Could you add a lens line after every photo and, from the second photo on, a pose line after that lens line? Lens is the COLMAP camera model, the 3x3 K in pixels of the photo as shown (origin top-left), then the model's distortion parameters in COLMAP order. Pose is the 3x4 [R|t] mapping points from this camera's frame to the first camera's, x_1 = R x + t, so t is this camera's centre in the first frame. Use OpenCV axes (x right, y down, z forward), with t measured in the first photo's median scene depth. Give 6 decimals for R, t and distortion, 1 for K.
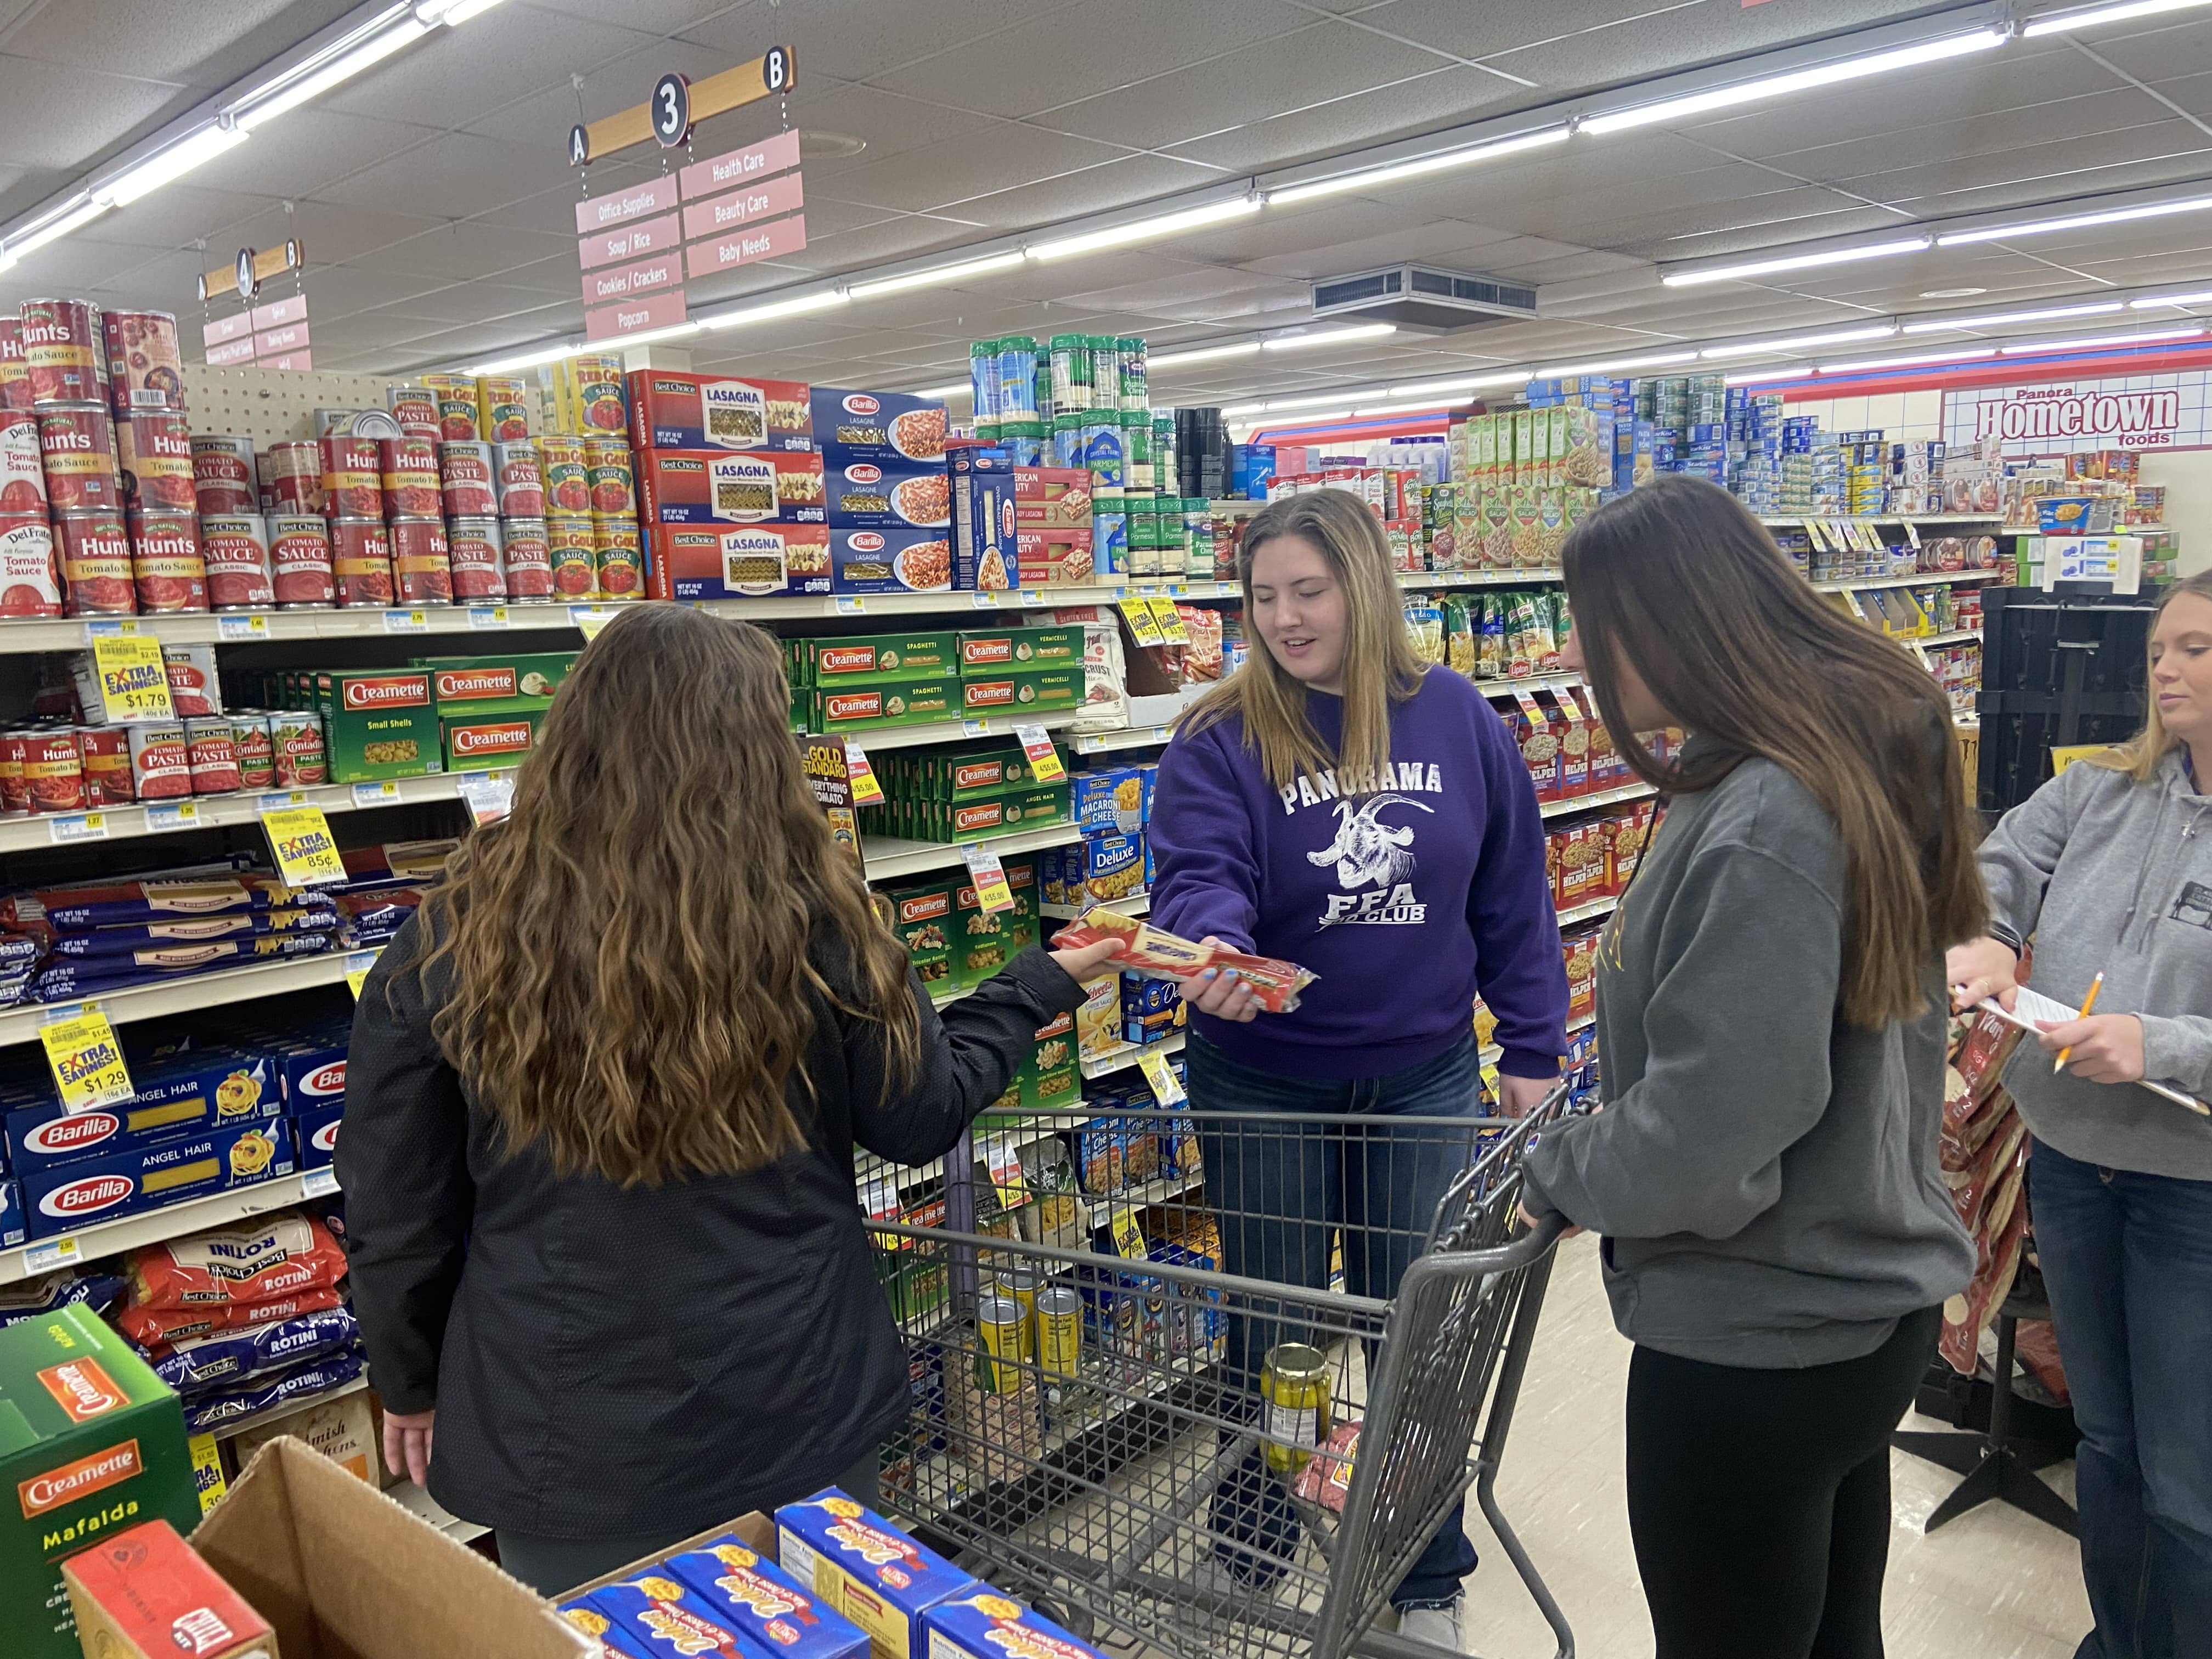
lens RADIAL K [[1652.5, 0, 1106.0], [0, 1652.5, 829.5], [0, 0, 1]] dist [0.087747, -0.126633]
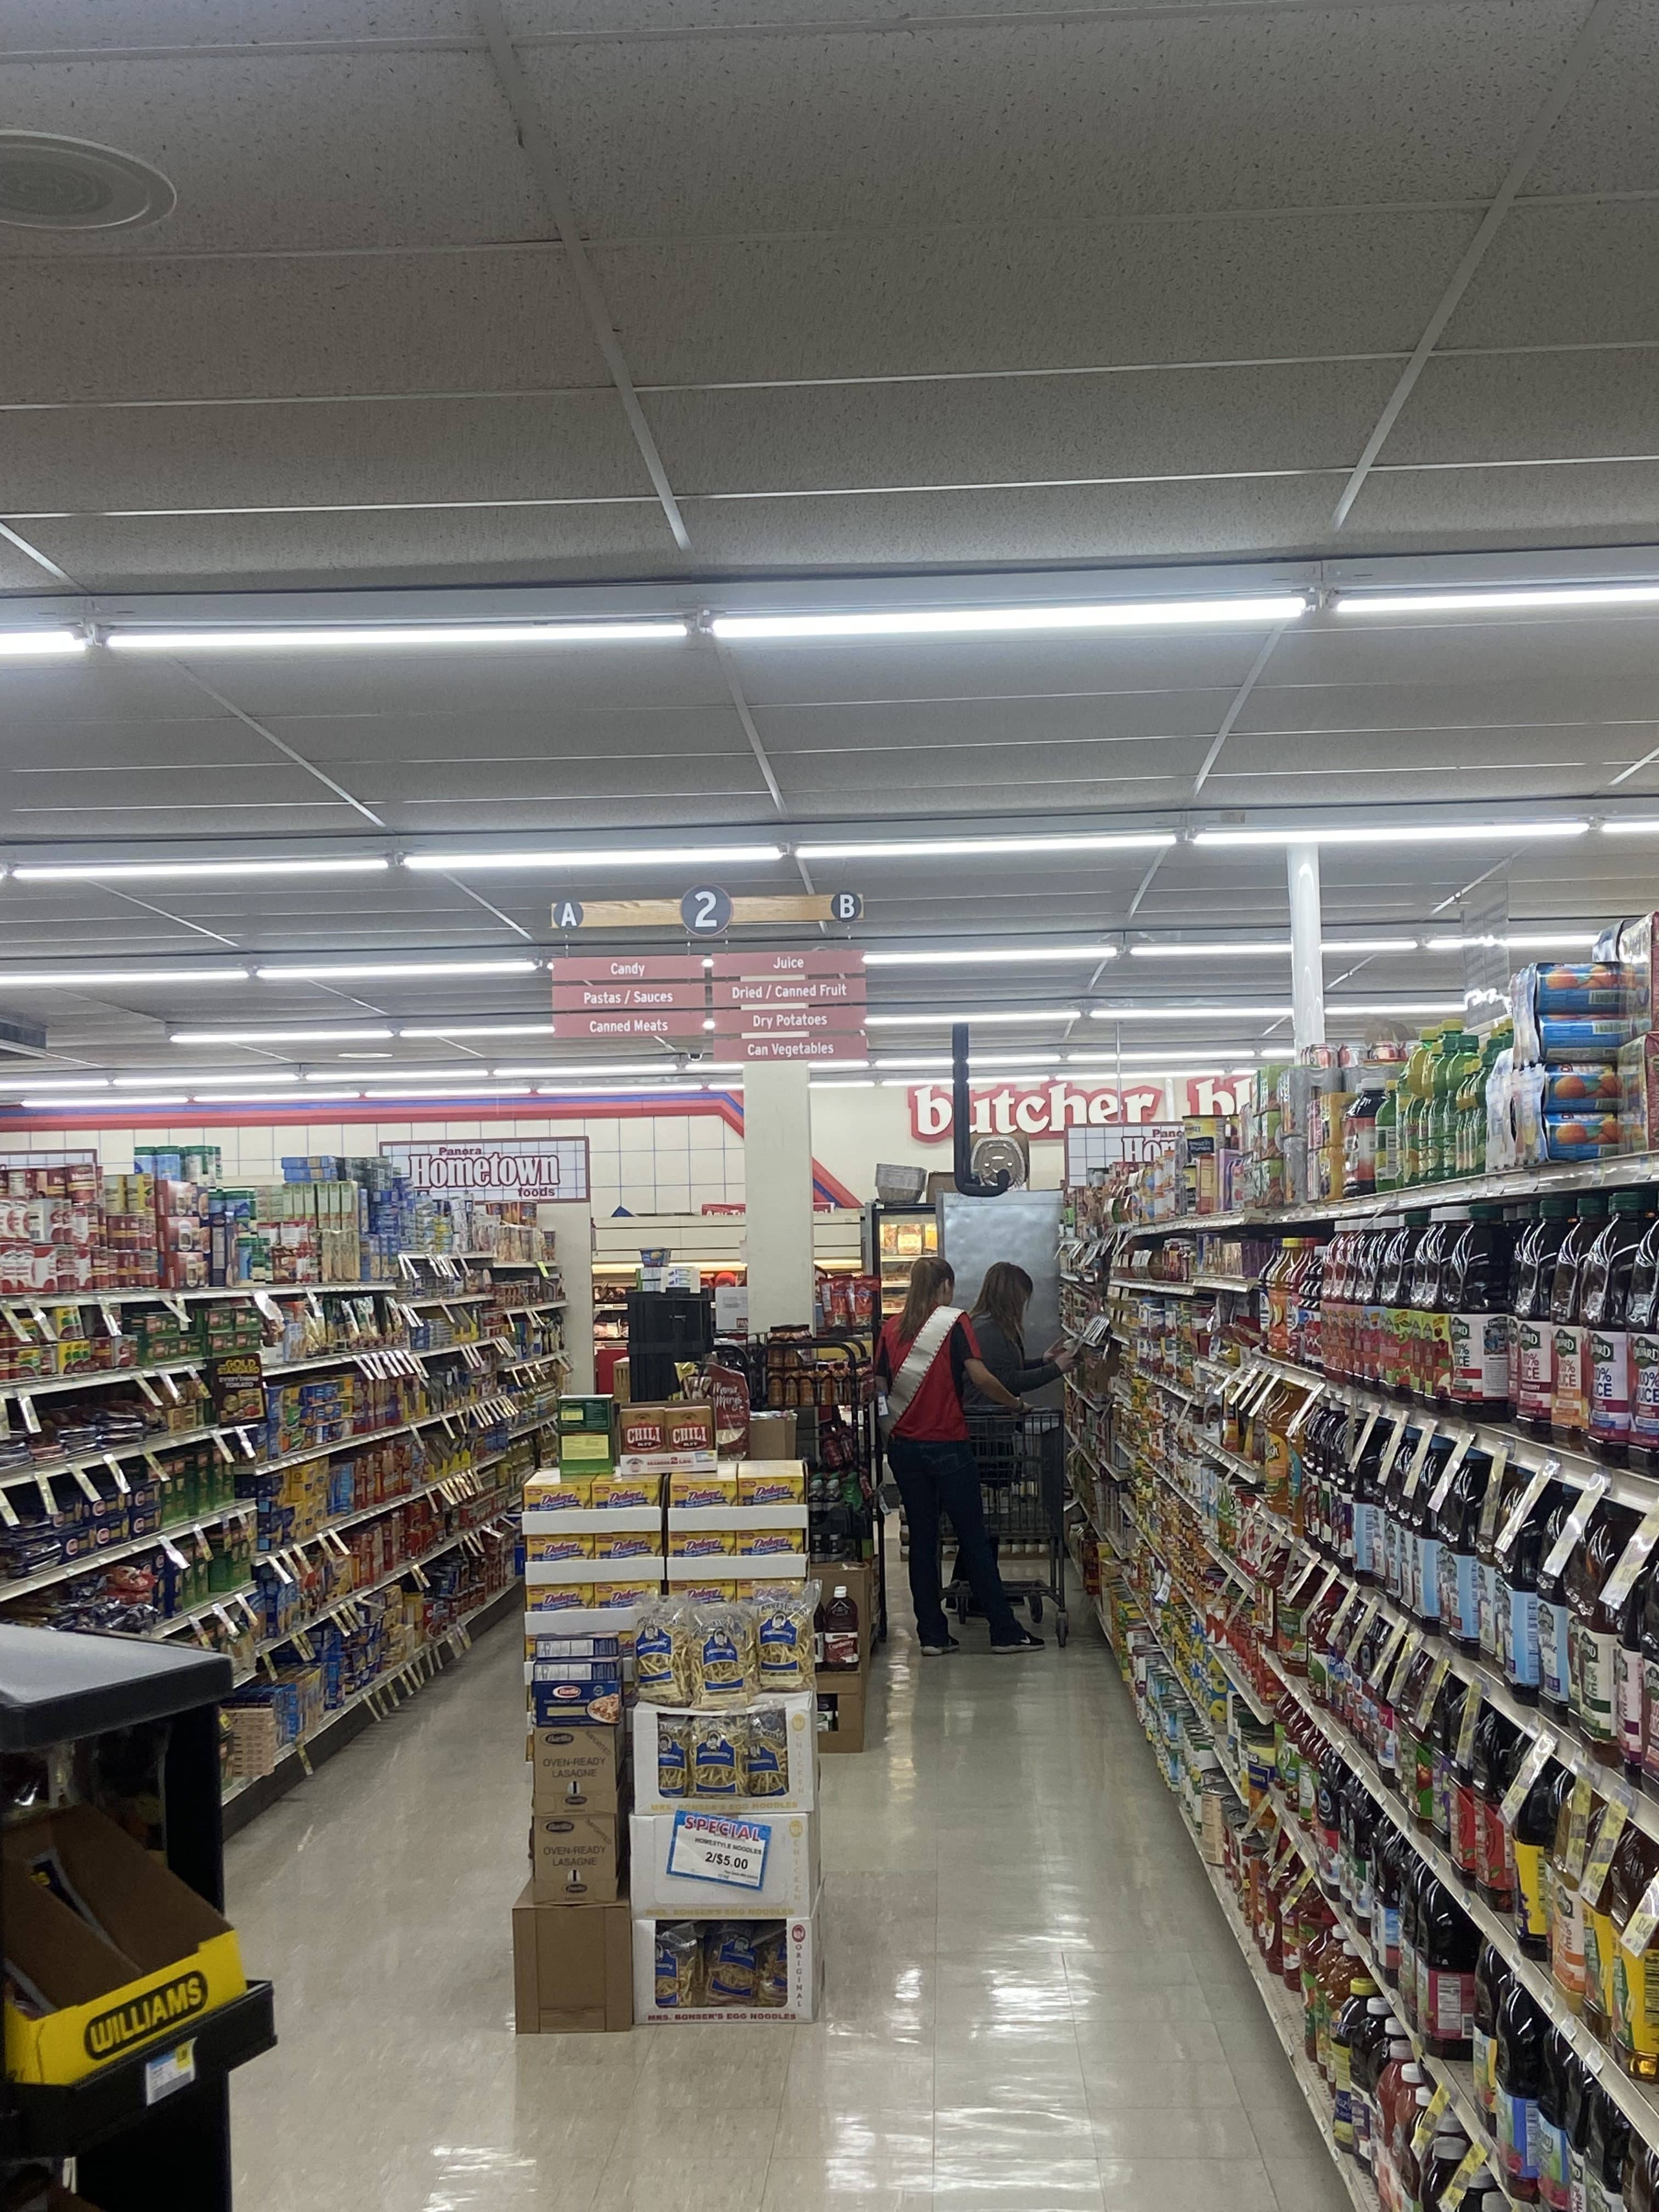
lens RADIAL K [[2828.5, 0, 829.5], [0, 2828.5, 1106.0], [0, 0, 1]] dist [-0.002240, -0.000667]
pose [[0.735961, 0.050796, 0.675116, -0.626656], [0.104804, 0.976613, -0.187731, 0.117236], [-0.668863, 0.208917, 0.713425, -0.636866]]
